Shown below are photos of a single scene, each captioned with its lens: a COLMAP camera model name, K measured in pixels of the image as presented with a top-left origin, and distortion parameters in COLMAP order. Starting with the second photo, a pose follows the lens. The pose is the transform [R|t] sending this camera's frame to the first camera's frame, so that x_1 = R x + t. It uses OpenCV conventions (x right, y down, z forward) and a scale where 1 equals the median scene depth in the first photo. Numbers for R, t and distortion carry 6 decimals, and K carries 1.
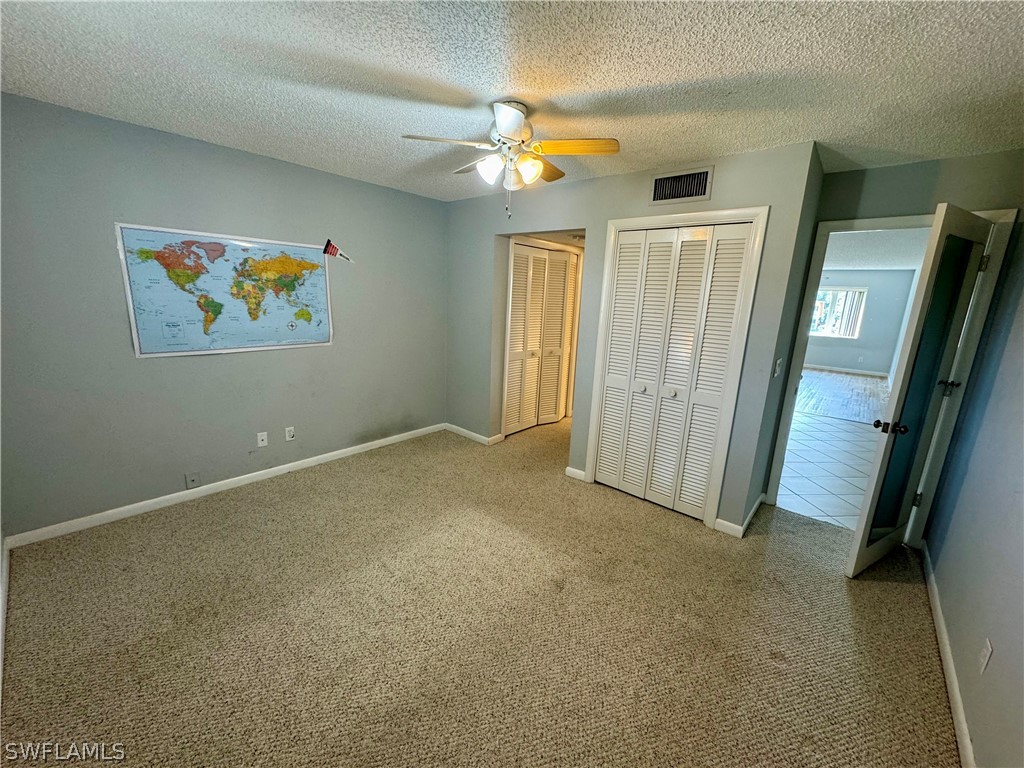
lens RADIAL K [[409.5, 0, 512.1], [0, 409.5, 385.6], [0, 0, 1]] dist [-0.001566, -0.000225]
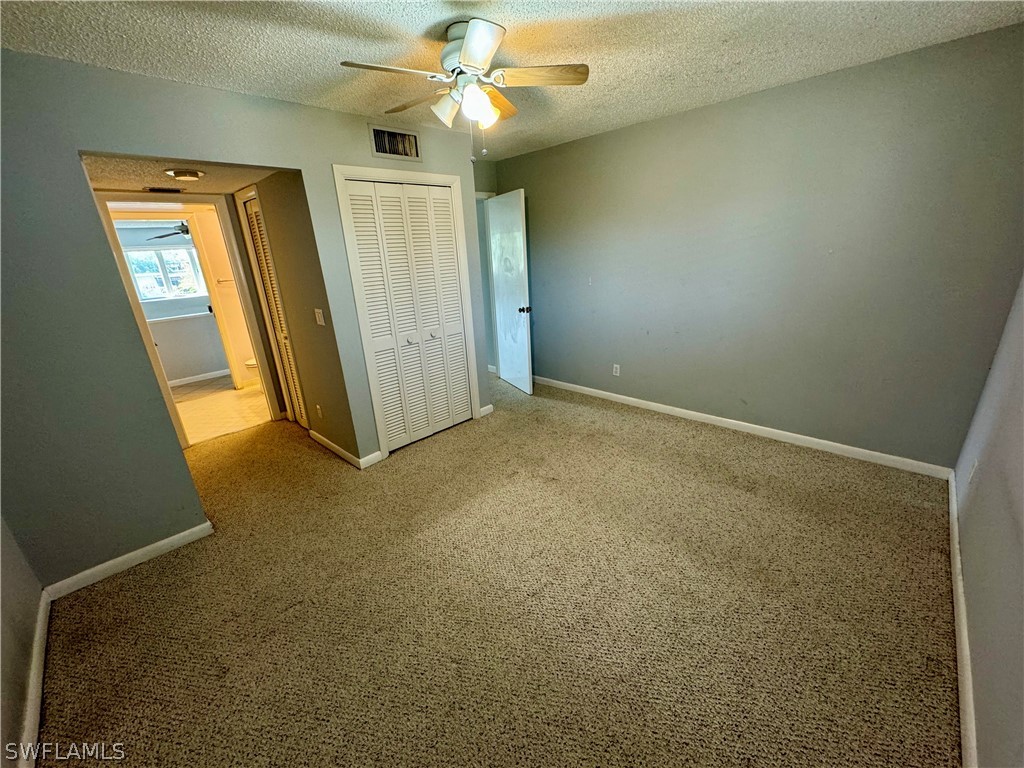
lens RADIAL K [[409.5, 0, 512.1], [0, 409.5, 385.6], [0, 0, 1]] dist [-0.001566, -0.000225]
pose [[0.052977, -0.361017, 0.931053, -0.680060], [0.277751, 0.900899, 0.333520, -0.162123], [-0.959191, 0.240932, 0.148000, 0.602292]]
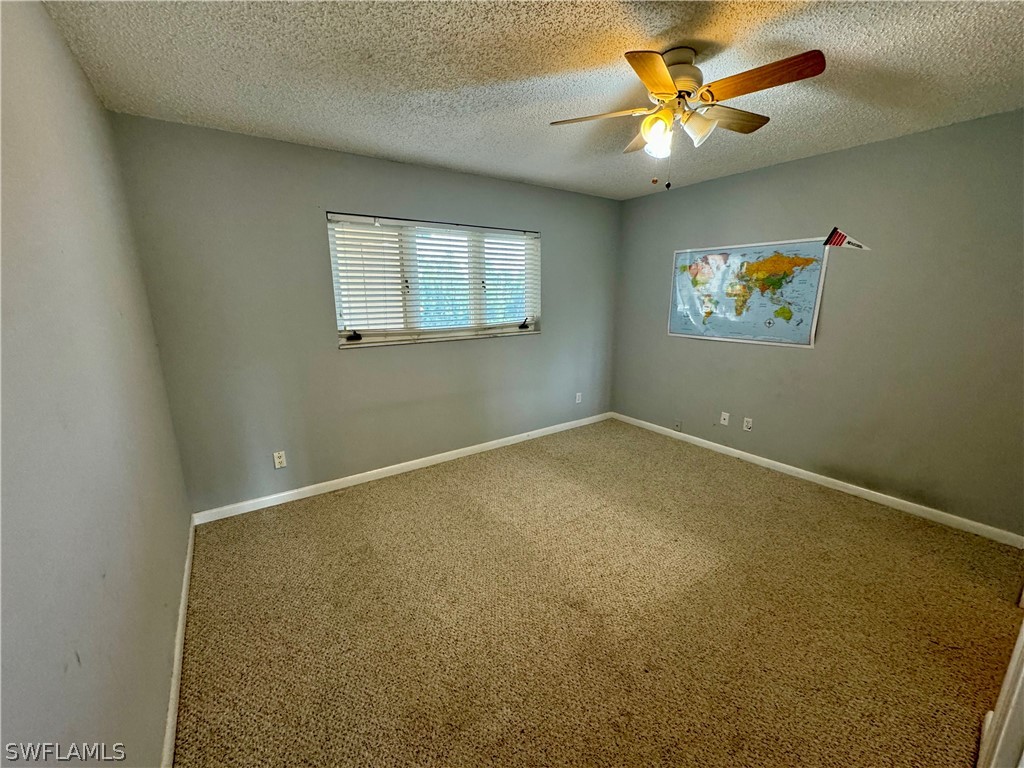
lens RADIAL K [[409.5, 0, 512.1], [0, 409.5, 385.6], [0, 0, 1]] dist [-0.001566, -0.000225]
pose [[-0.242877, 0.177106, -0.953753, 0.638588], [-0.217072, 0.948337, 0.231379, -0.096628], [0.945458, 0.263229, -0.191885, 0.641525]]
